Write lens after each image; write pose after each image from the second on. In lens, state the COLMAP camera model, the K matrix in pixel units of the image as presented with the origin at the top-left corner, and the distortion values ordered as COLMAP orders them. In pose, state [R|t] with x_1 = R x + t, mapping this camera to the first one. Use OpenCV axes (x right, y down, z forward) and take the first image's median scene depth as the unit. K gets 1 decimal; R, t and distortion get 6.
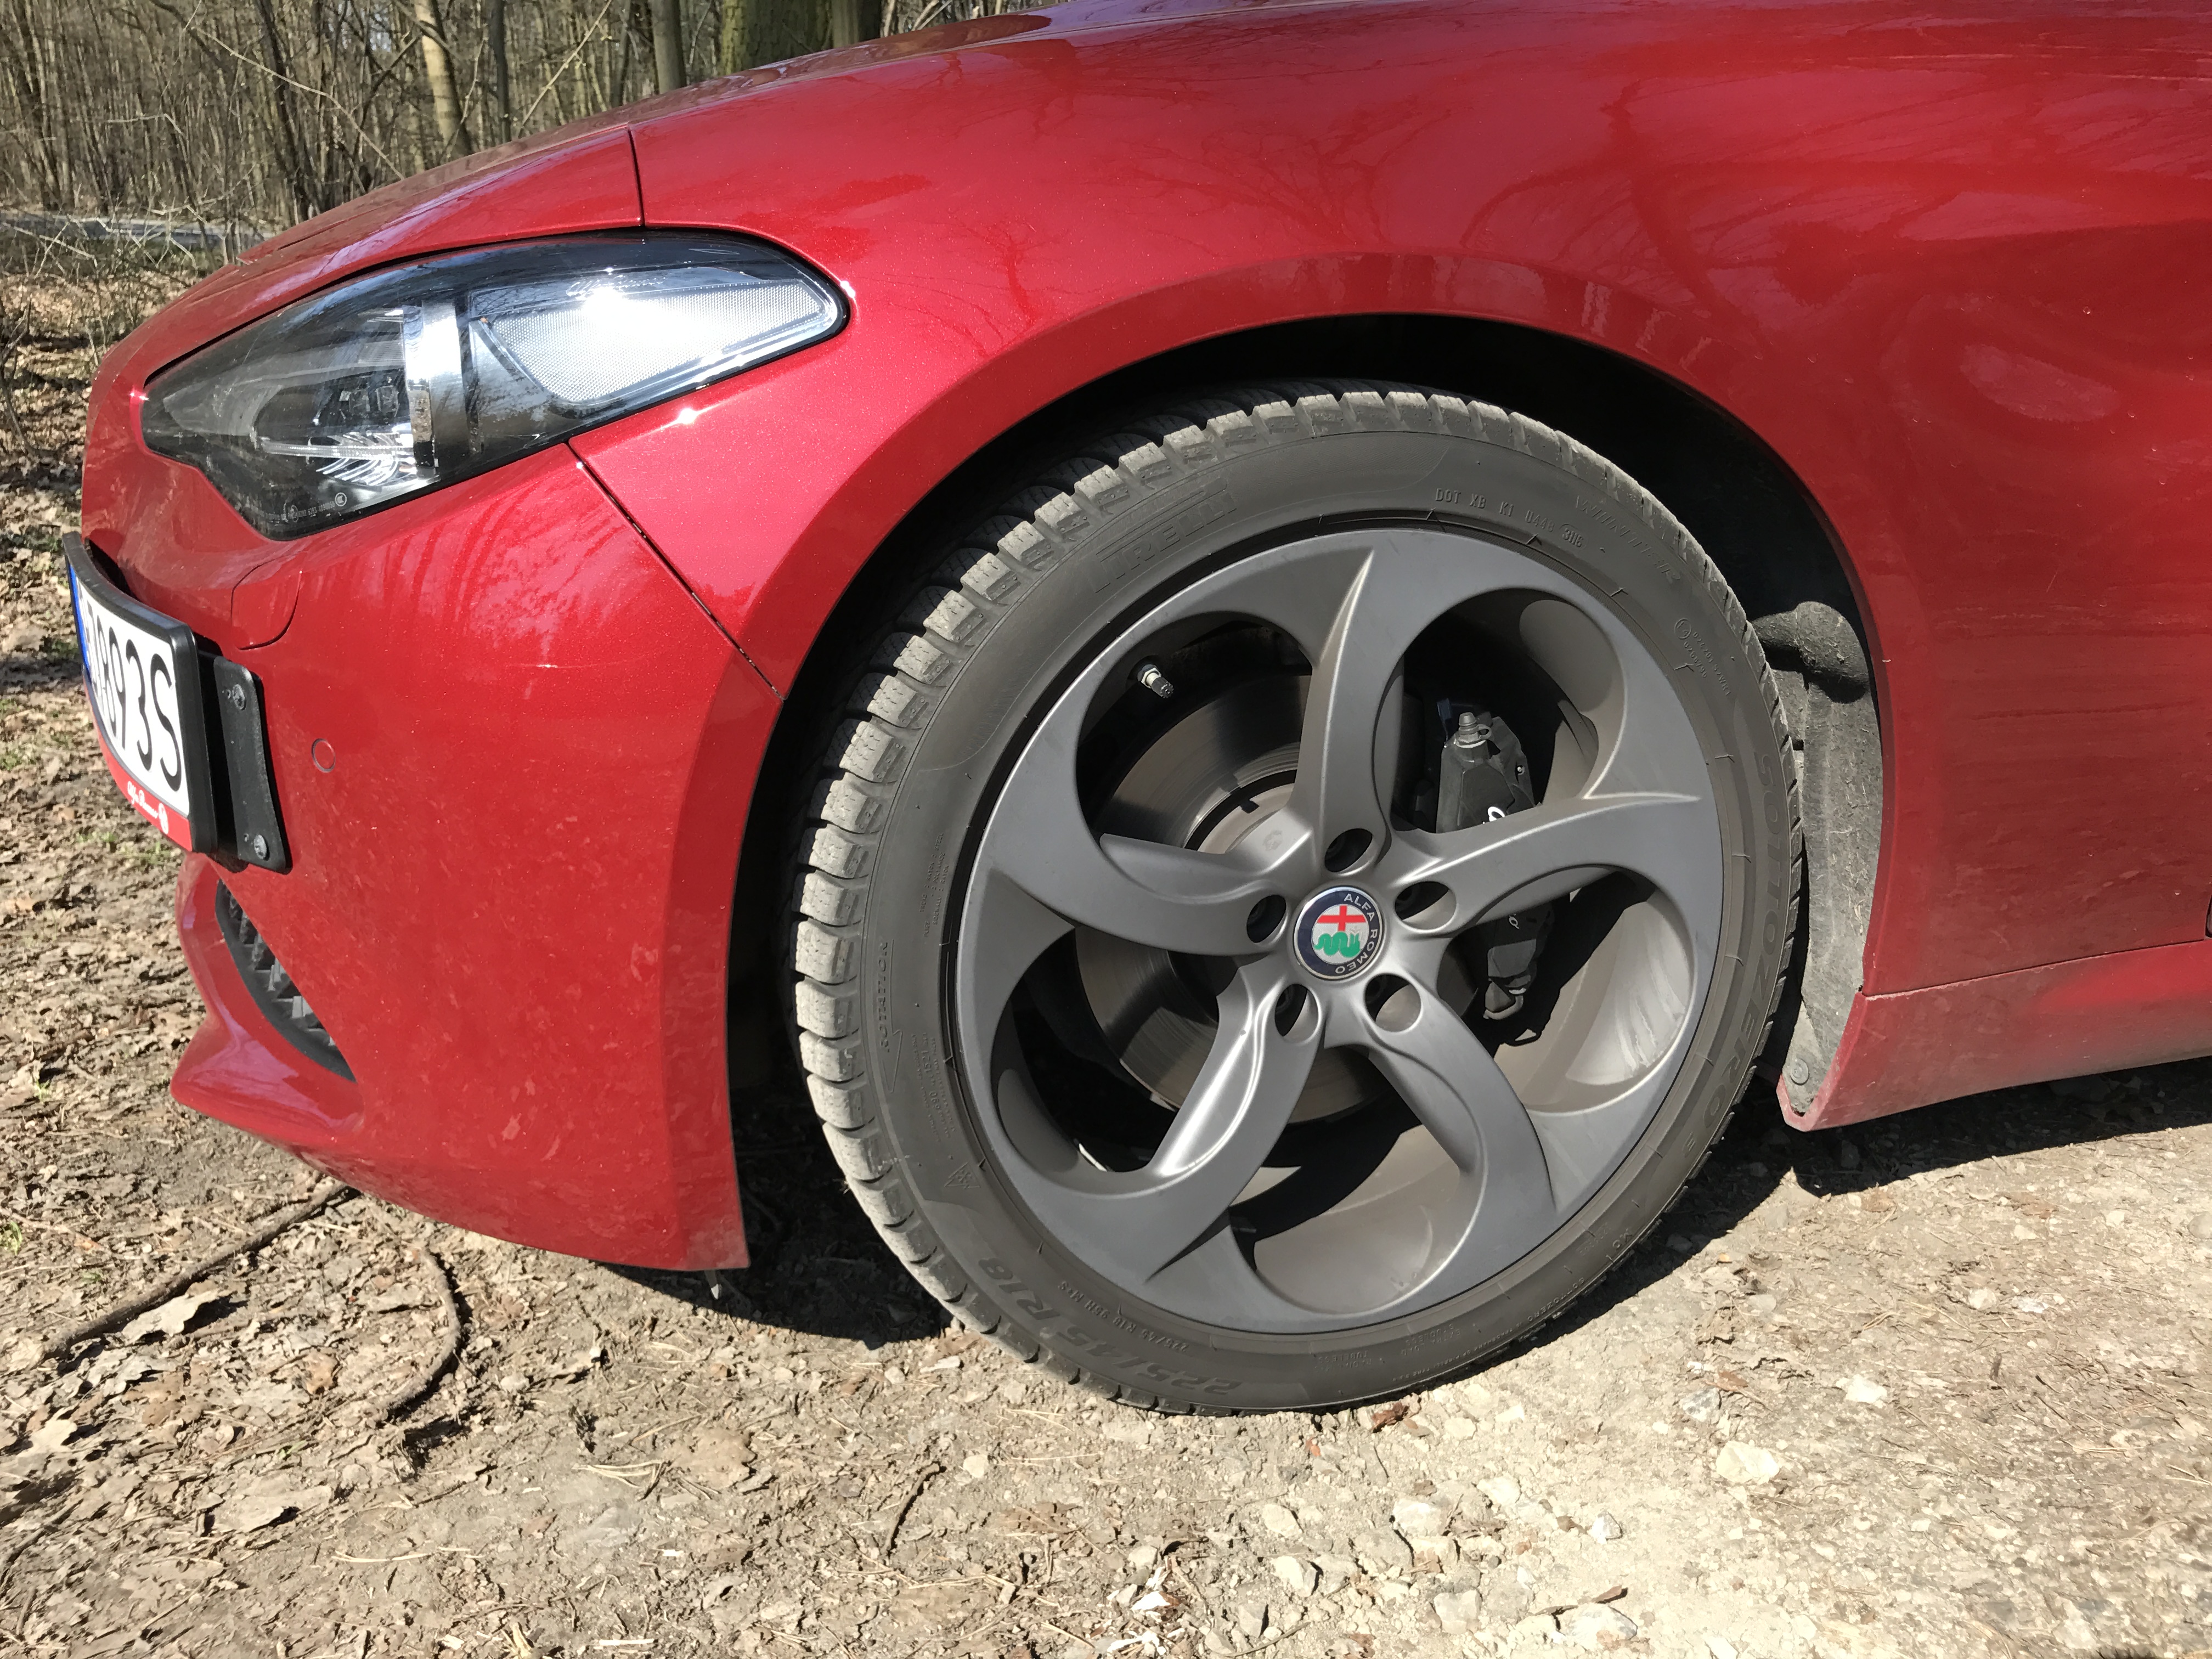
lens RADIAL K [[1864.8, 0, 1119.6], [0, 1864.8, 823.9], [0, 0, 1]] dist [-0.008614, 0.002856]
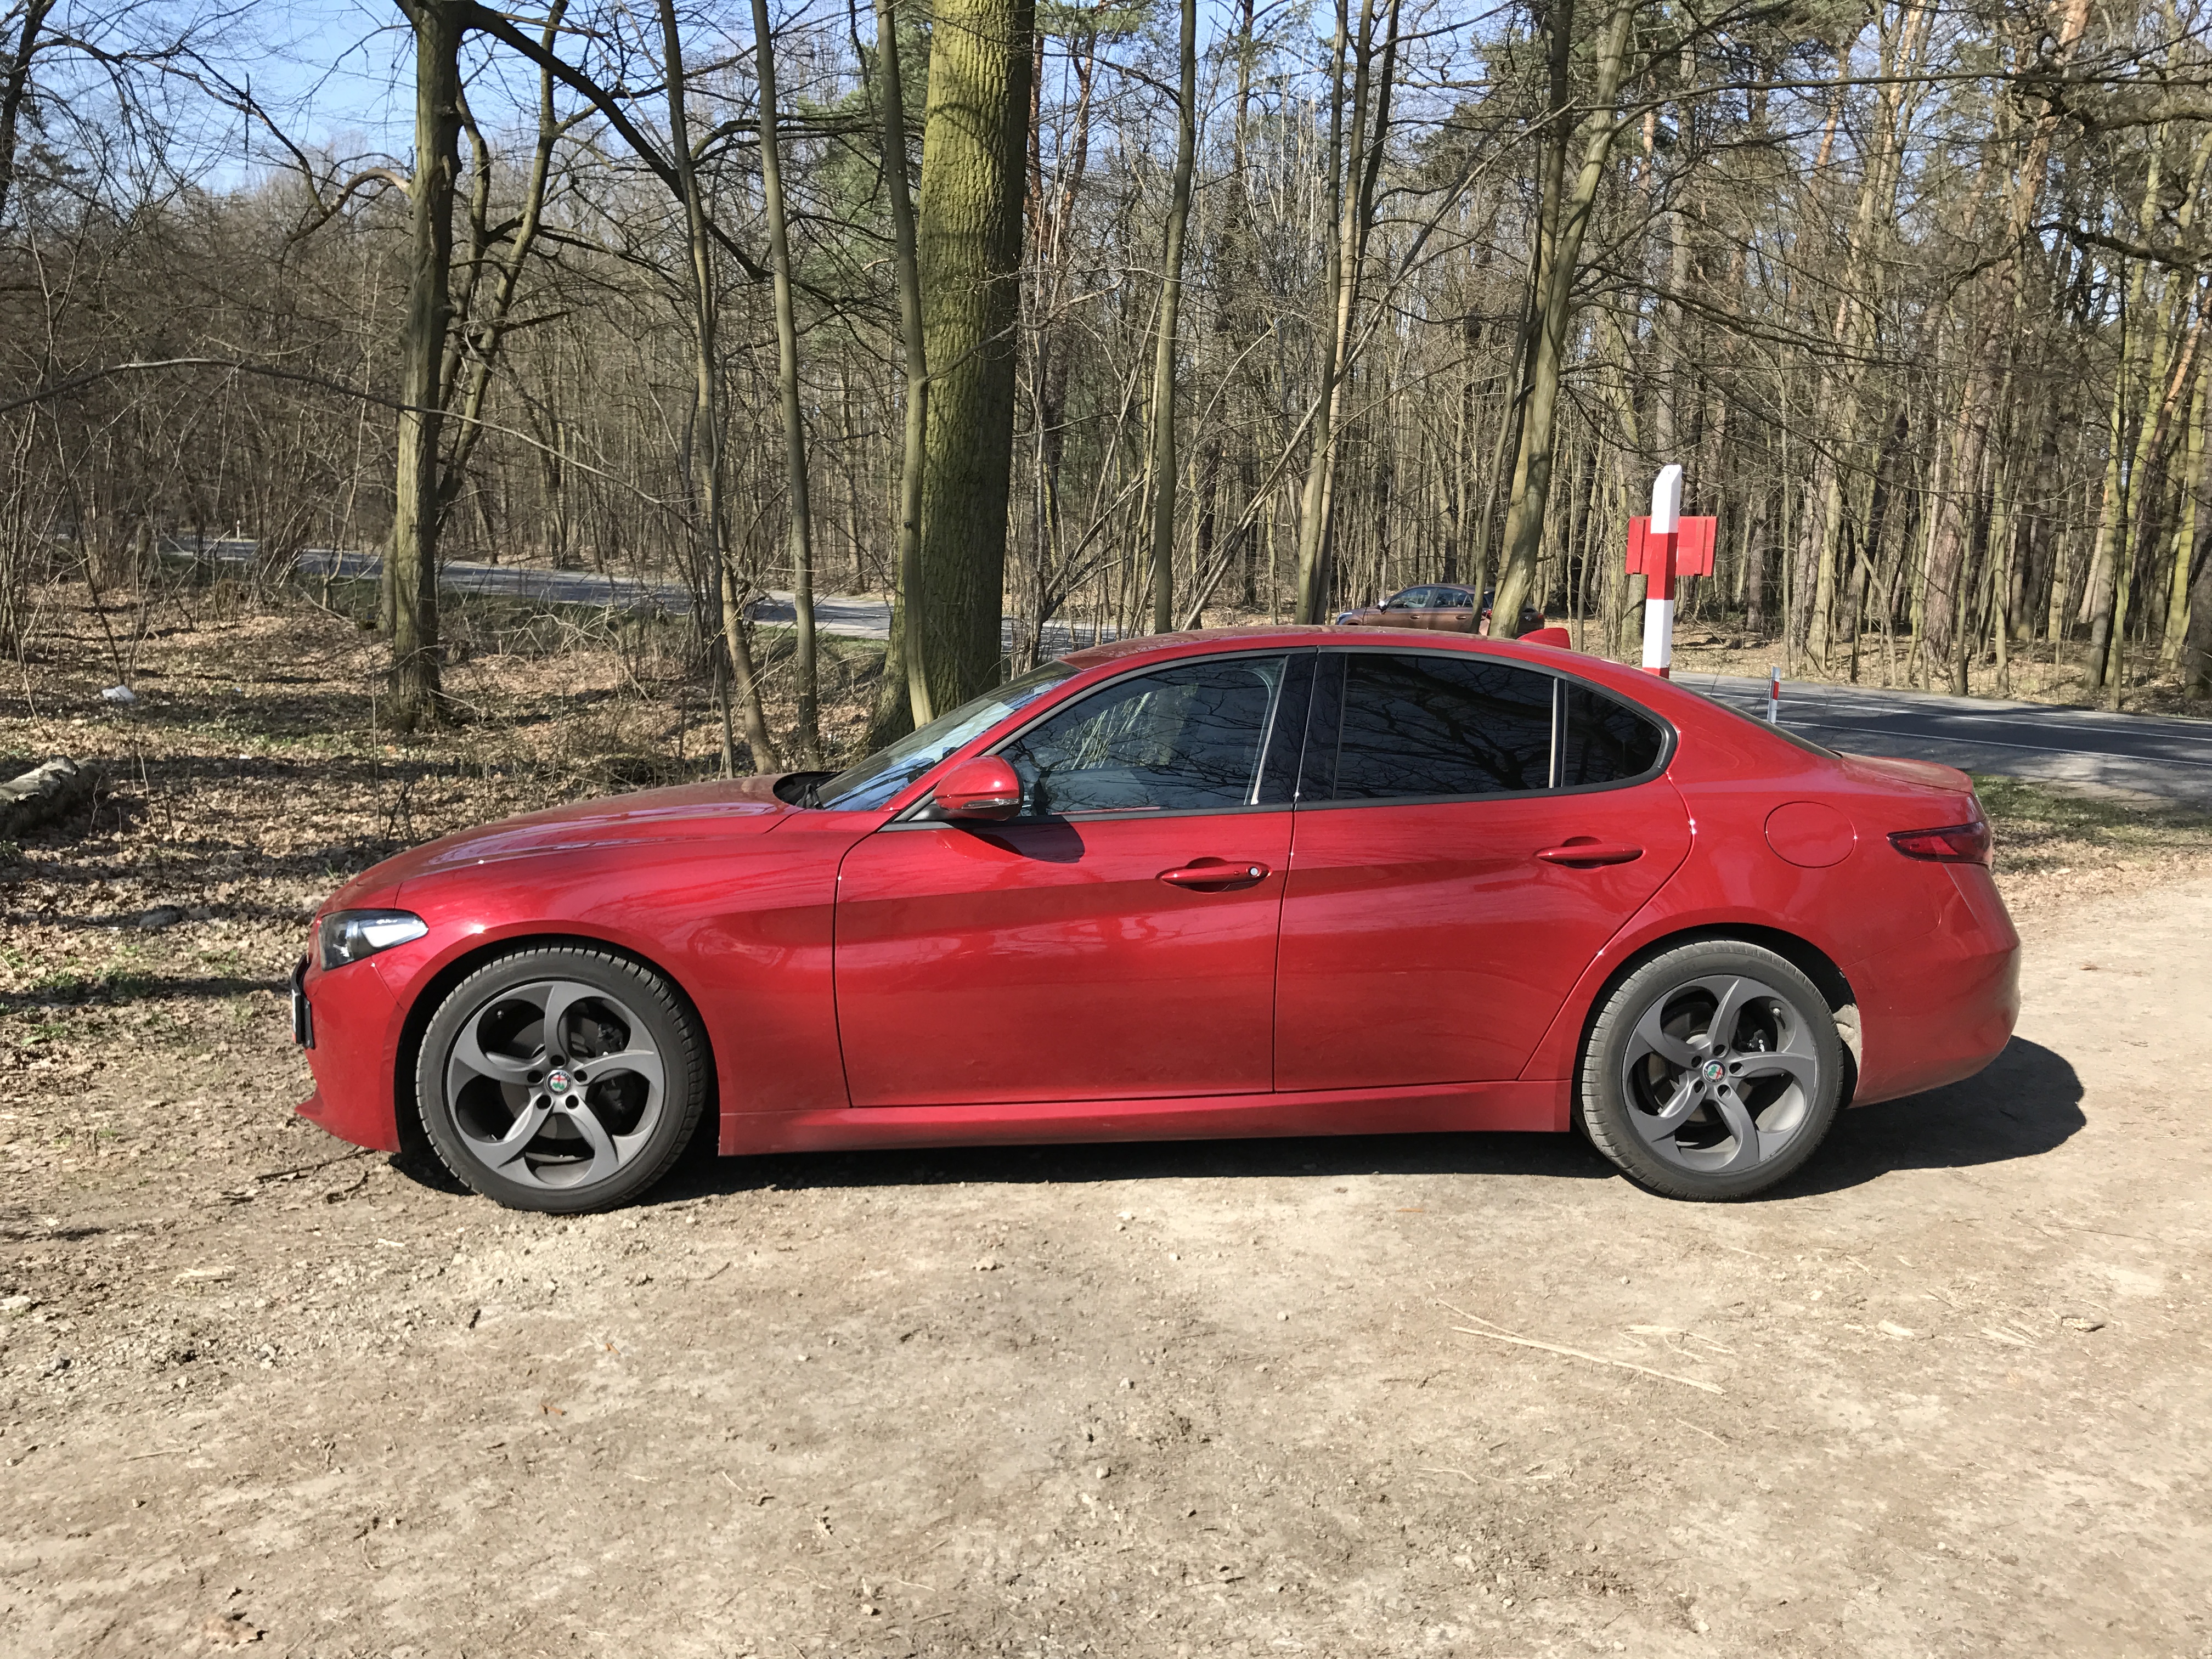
lens RADIAL K [[1864.8, 0, 1119.6], [0, 1864.8, 823.9], [0, 0, 1]] dist [-0.008614, 0.002856]
pose [[0.971504, 0.026958, -0.235484, 2.105663], [-0.066821, 0.984363, -0.162988, 0.080408], [0.227408, 0.174078, 0.958114, -2.469943]]
